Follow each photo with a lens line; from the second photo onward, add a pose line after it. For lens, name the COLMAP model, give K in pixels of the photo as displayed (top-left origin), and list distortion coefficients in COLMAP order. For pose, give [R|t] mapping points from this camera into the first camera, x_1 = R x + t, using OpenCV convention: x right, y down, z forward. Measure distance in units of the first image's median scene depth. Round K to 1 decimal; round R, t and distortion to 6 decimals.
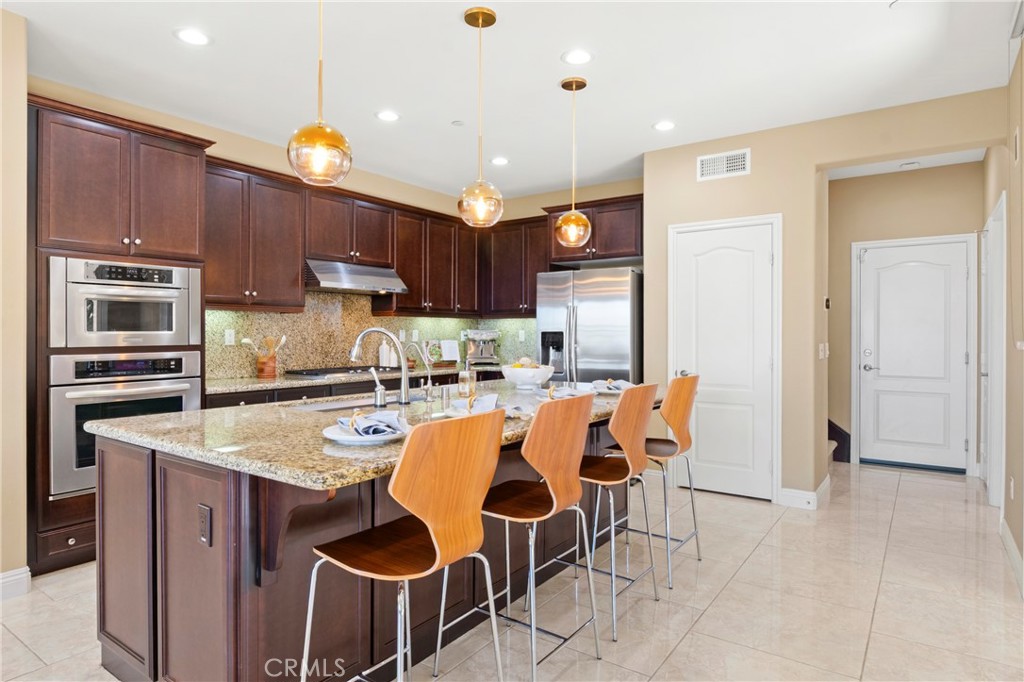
lens RADIAL K [[574.3, 0, 512.8], [0, 574.3, 343.3], [0, 0, 1]] dist [-0.002387, -0.000686]
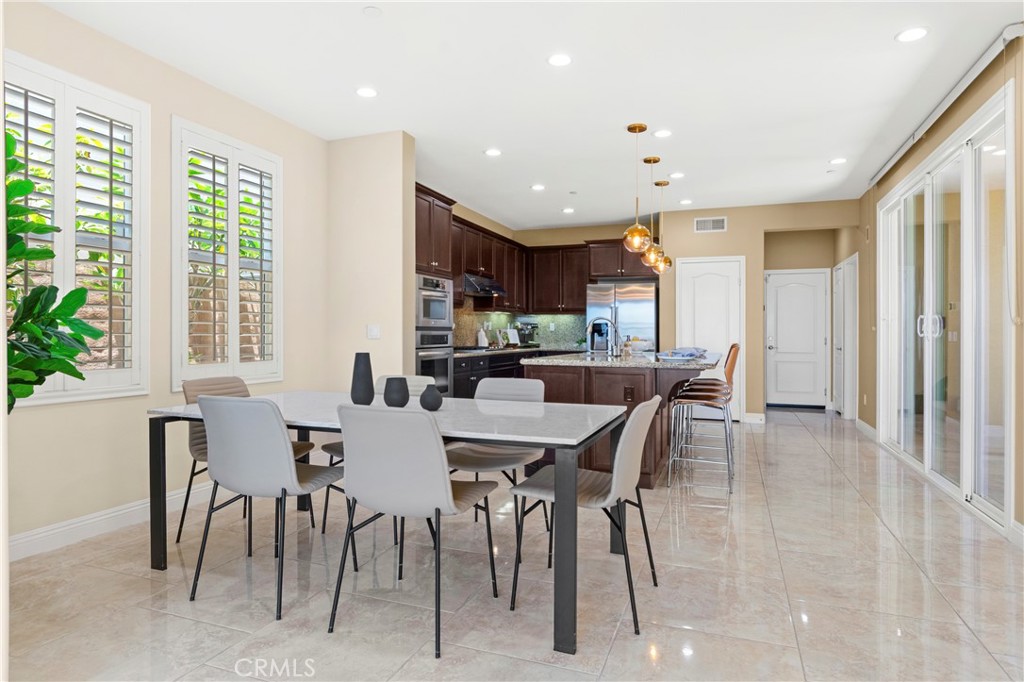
lens RADIAL K [[587.7, 0, 512.0], [0, 587.7, 341.0], [0, 0, 1]] dist [0.001642, 0.000519]
pose [[0.966092, 0.001675, 0.258194, -0.666930], [-0.000553, 0.999990, -0.004416, 0.040922], [-0.258199, 0.004123, 0.966083, -0.535339]]
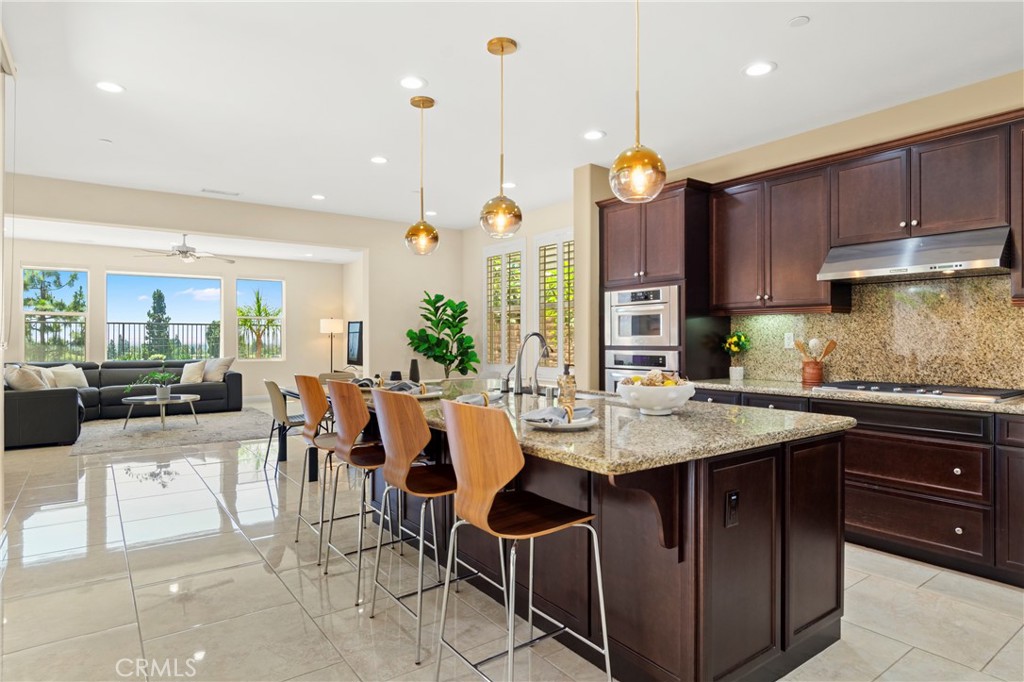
lens RADIAL K [[574.3, 0, 512.8], [0, 574.3, 343.3], [0, 0, 1]] dist [-0.002387, -0.000686]
pose [[-0.320425, 0.005351, -0.947259, 0.612848], [-0.015666, 0.999817, 0.010947, -0.009559], [0.947144, 0.018348, -0.320282, 0.871385]]
